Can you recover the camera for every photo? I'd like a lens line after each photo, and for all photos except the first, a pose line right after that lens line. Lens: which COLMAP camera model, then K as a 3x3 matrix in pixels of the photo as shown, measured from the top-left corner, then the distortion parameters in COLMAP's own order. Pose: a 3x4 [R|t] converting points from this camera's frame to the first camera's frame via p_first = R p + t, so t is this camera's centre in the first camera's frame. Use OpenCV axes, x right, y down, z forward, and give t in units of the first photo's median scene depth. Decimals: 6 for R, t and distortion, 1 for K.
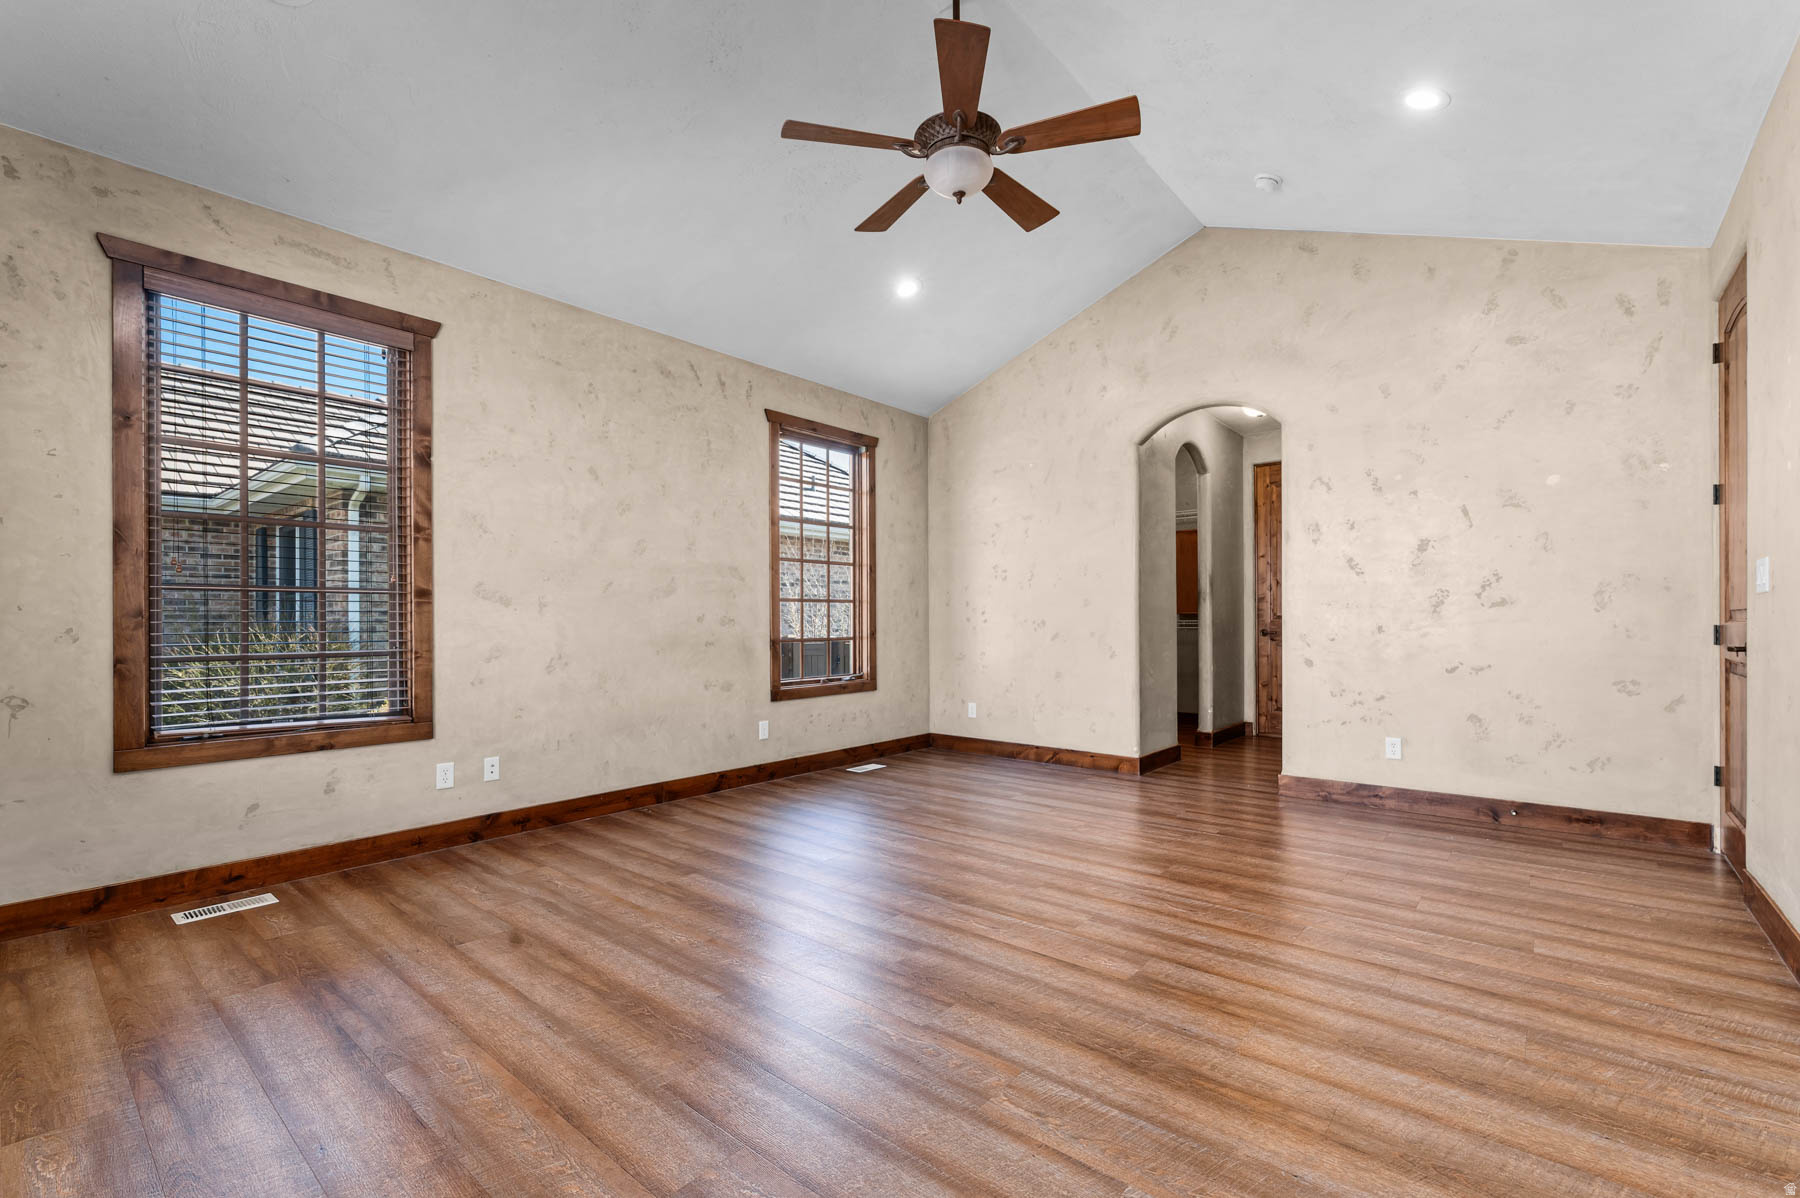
lens RADIAL K [[766.4, 0, 900.0], [0, 766.4, 599.0], [0, 0, 1]] dist [0.013997, 0.000123]
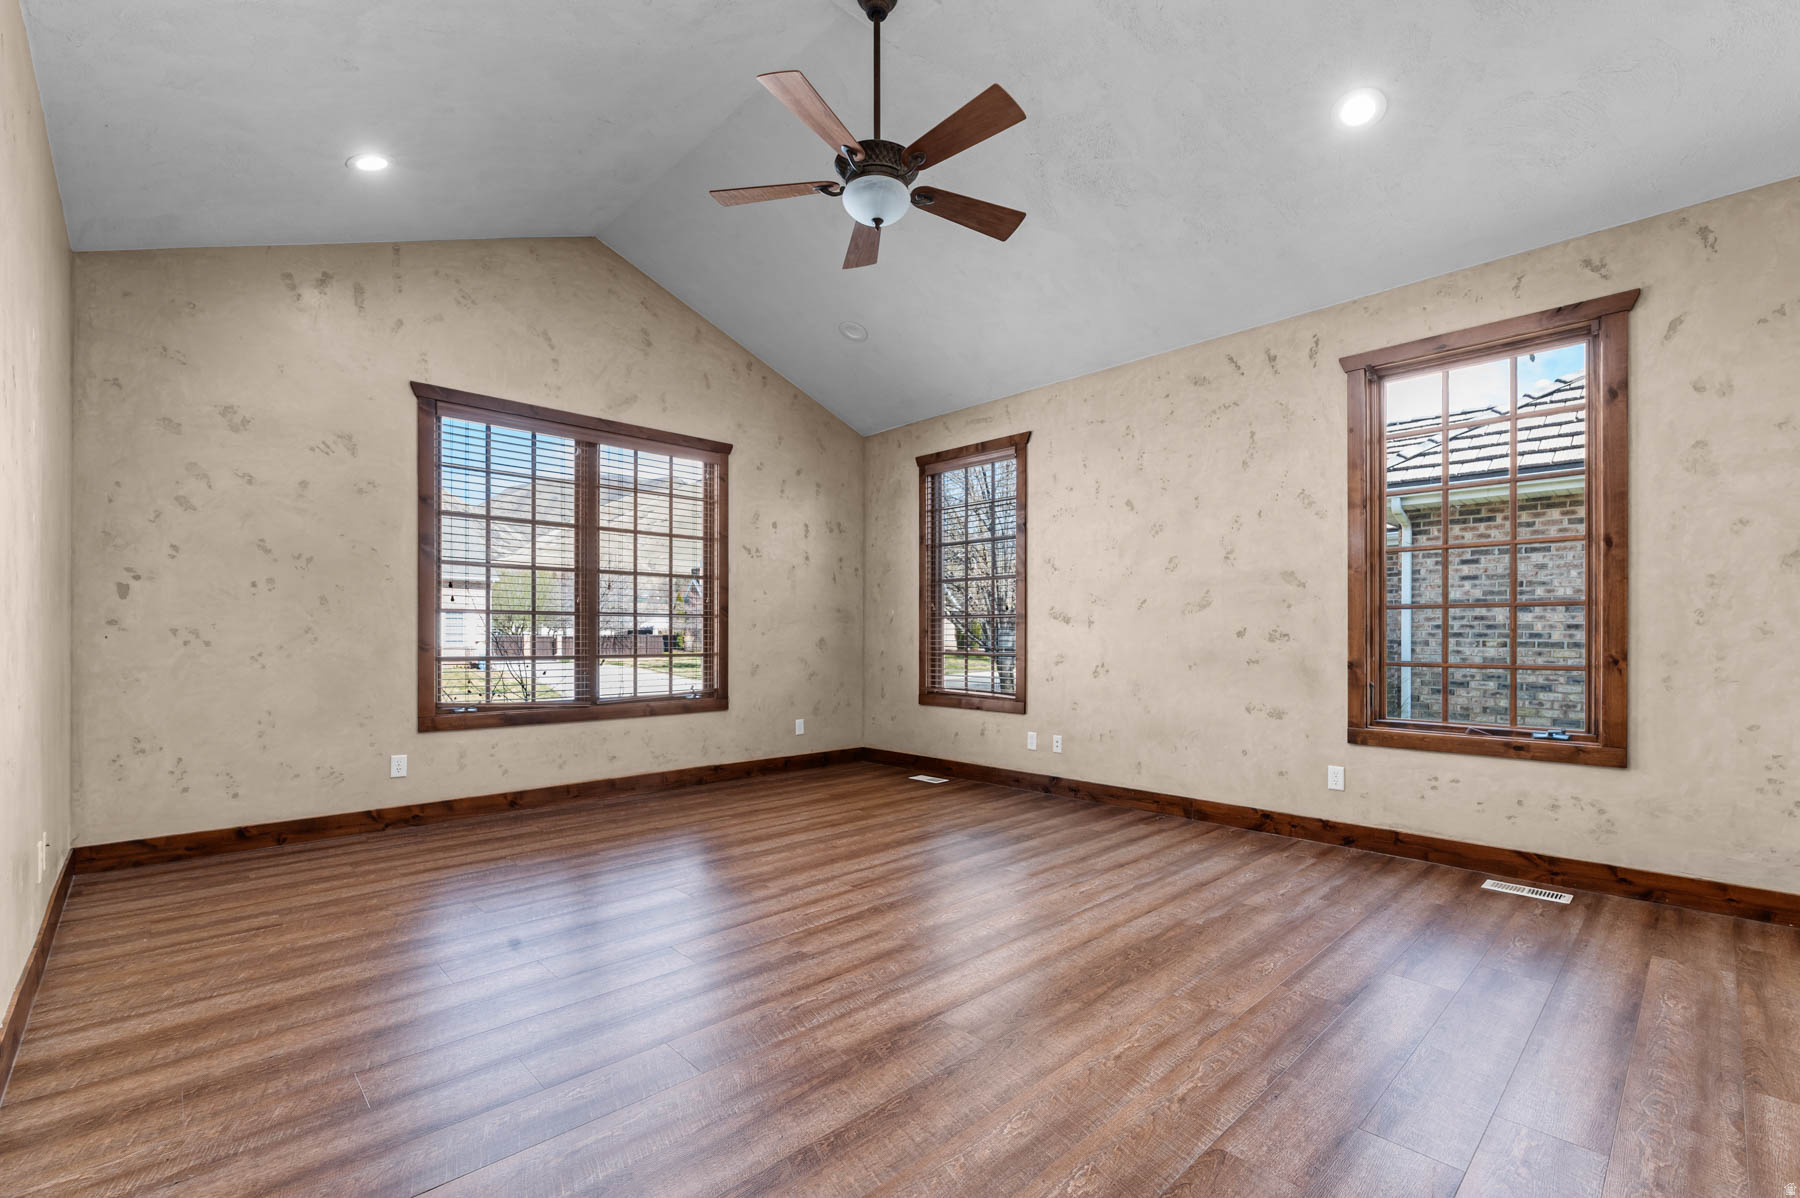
lens RADIAL K [[780.8, 0, 908.7], [0, 780.8, 612.4], [0, 0, 1]] dist [-0.002800, 0.000044]
pose [[-0.093424, -0.009967, -0.995577, 0.778121], [0.038938, 0.999148, -0.013656, -0.002438], [0.994865, -0.040041, -0.092956, 0.779741]]
